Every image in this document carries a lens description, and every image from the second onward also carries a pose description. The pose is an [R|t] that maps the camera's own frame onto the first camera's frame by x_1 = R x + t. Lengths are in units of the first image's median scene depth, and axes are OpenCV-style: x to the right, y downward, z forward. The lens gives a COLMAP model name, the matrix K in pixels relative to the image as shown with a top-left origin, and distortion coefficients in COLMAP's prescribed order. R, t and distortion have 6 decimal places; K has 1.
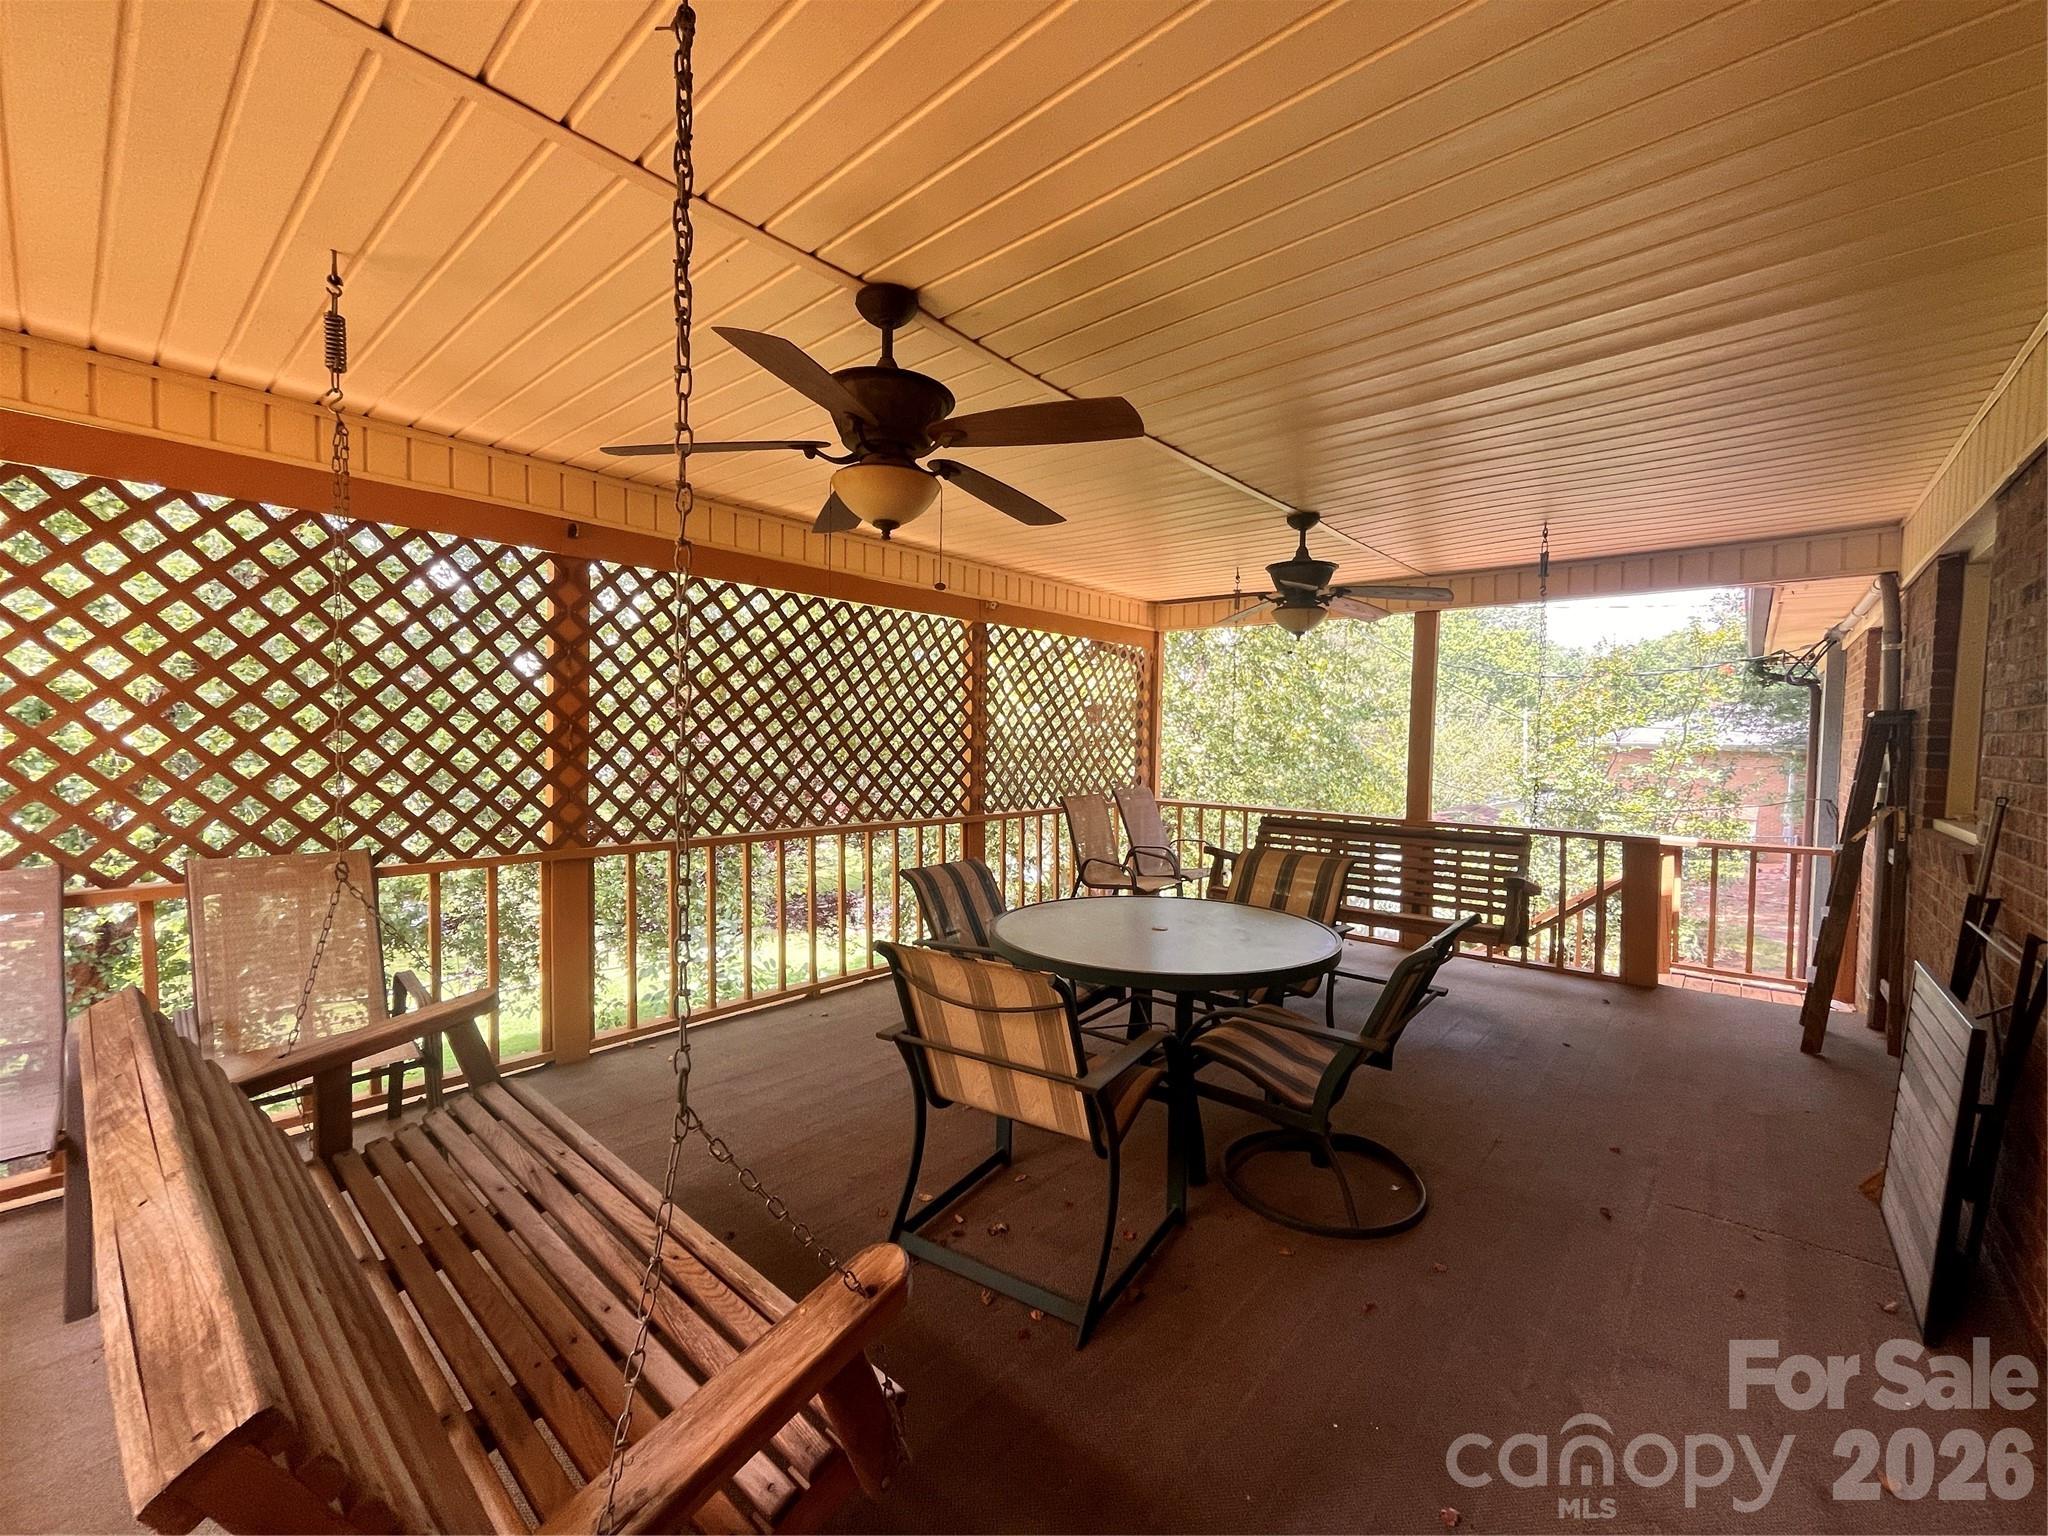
lens RADIAL K [[822.7, 0, 976.9], [0, 822.7, 767.2], [0, 0, 1]] dist [0.025345, 0.000059]
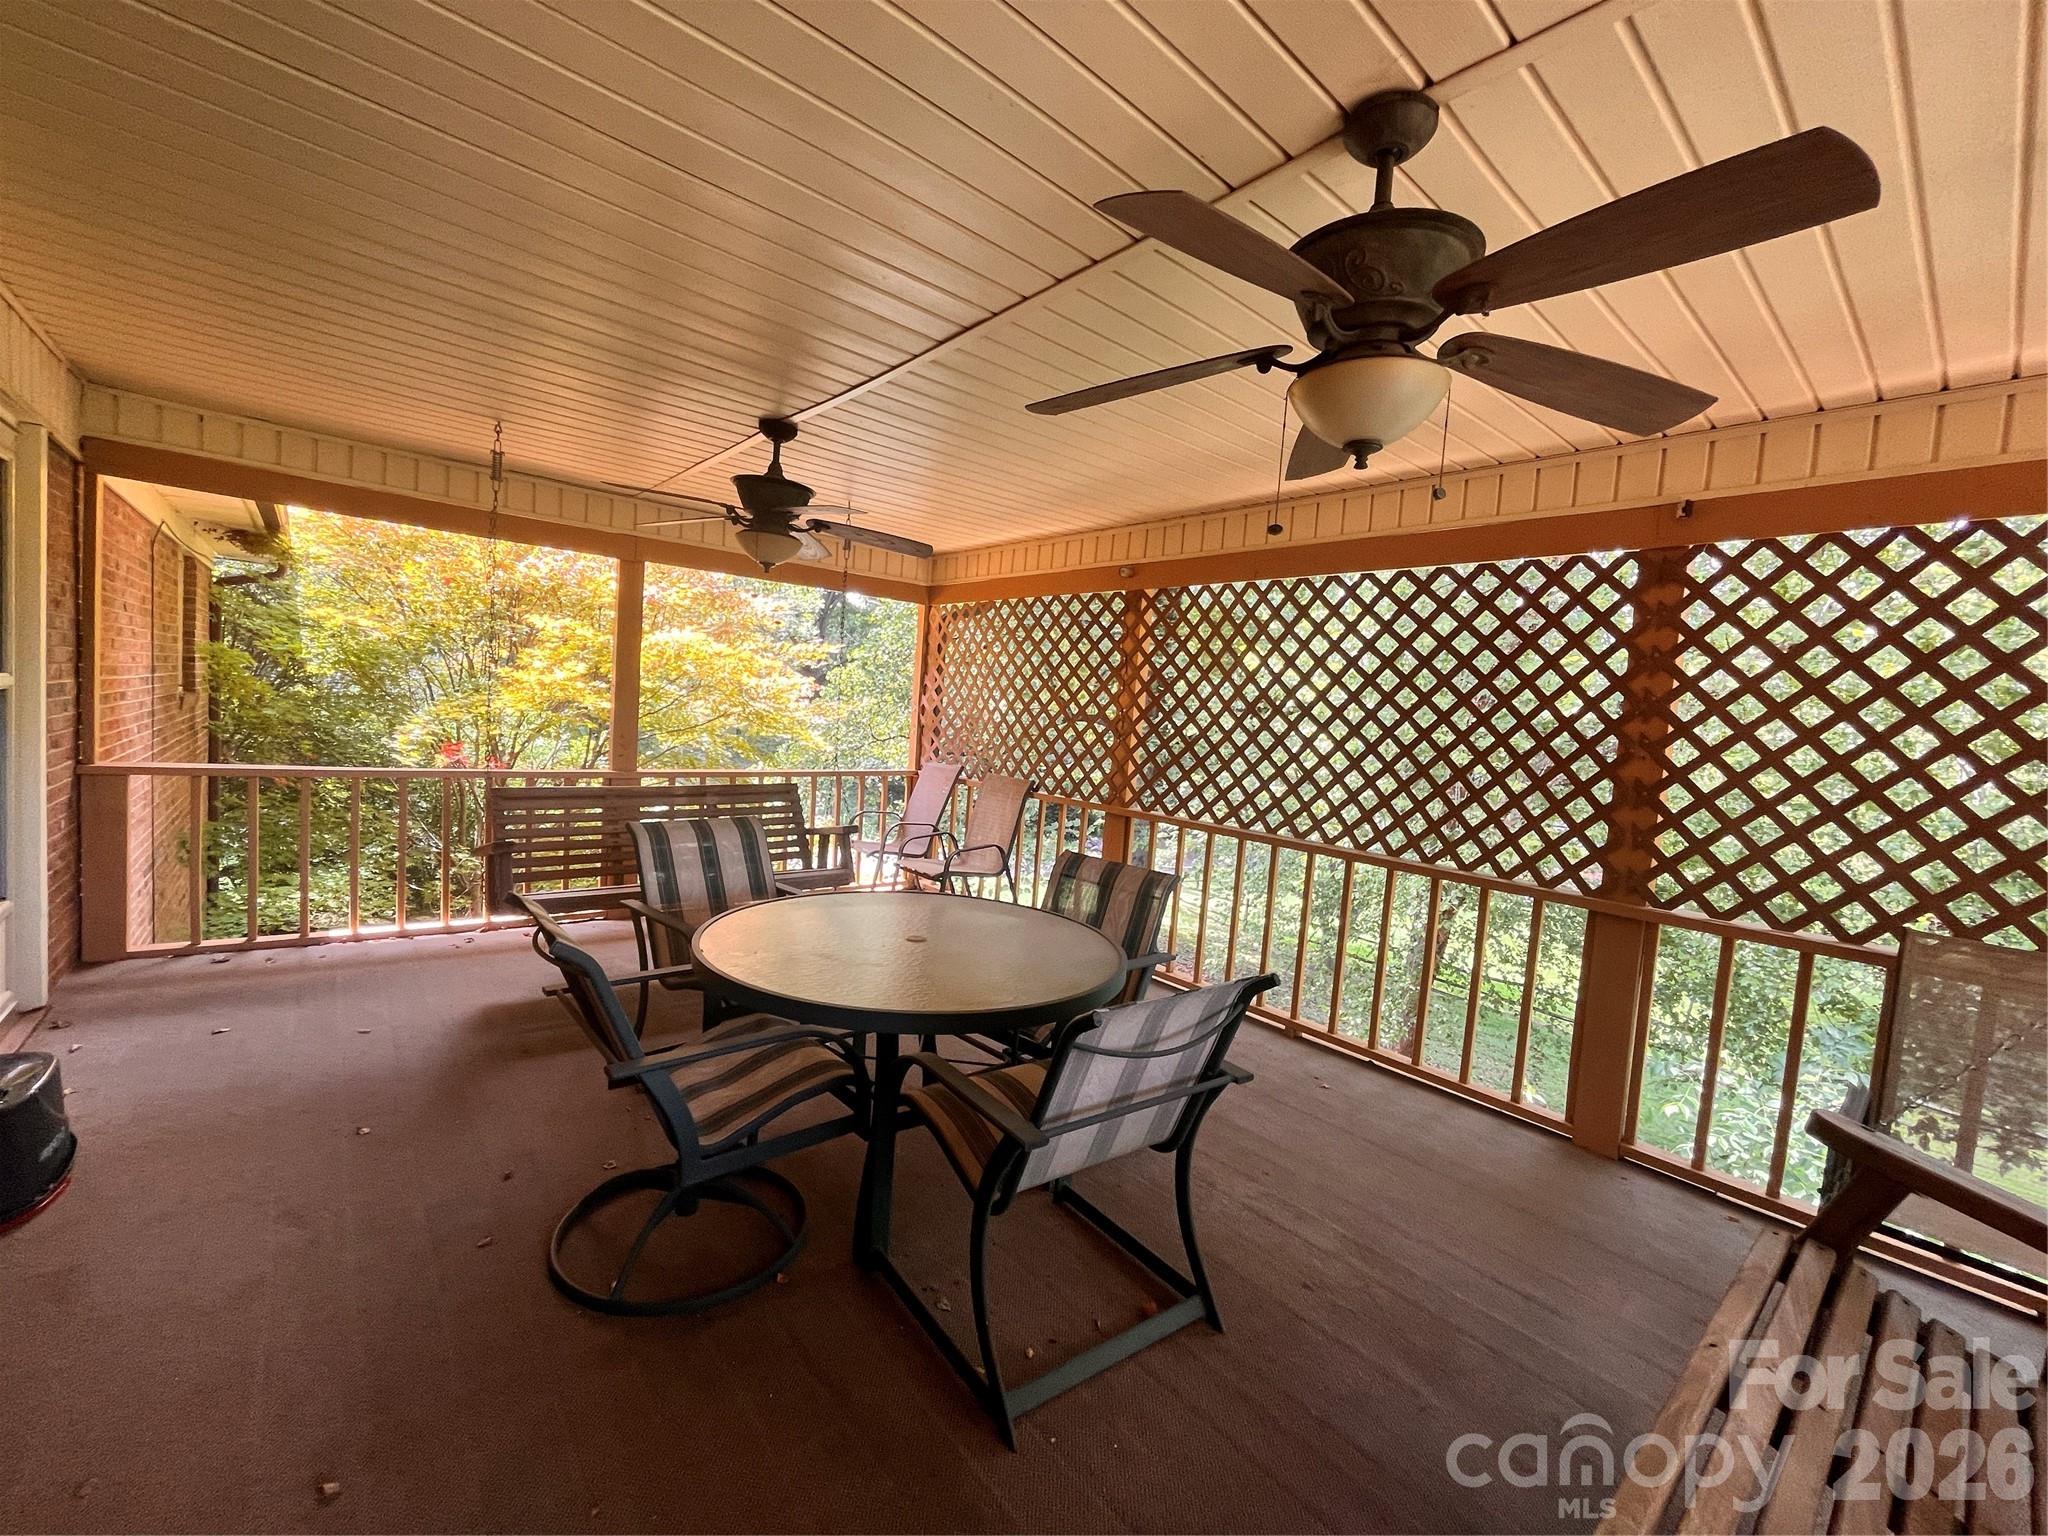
lens RADIAL K [[822.7, 0, 976.9], [0, 822.7, 767.2], [0, 0, 1]] dist [0.025345, 0.000059]
pose [[-0.143456, 0.044821, -0.988641, 0.520763], [-0.119699, 0.990854, 0.062290, -0.012647], [0.982391, 0.127275, -0.136779, 0.557015]]
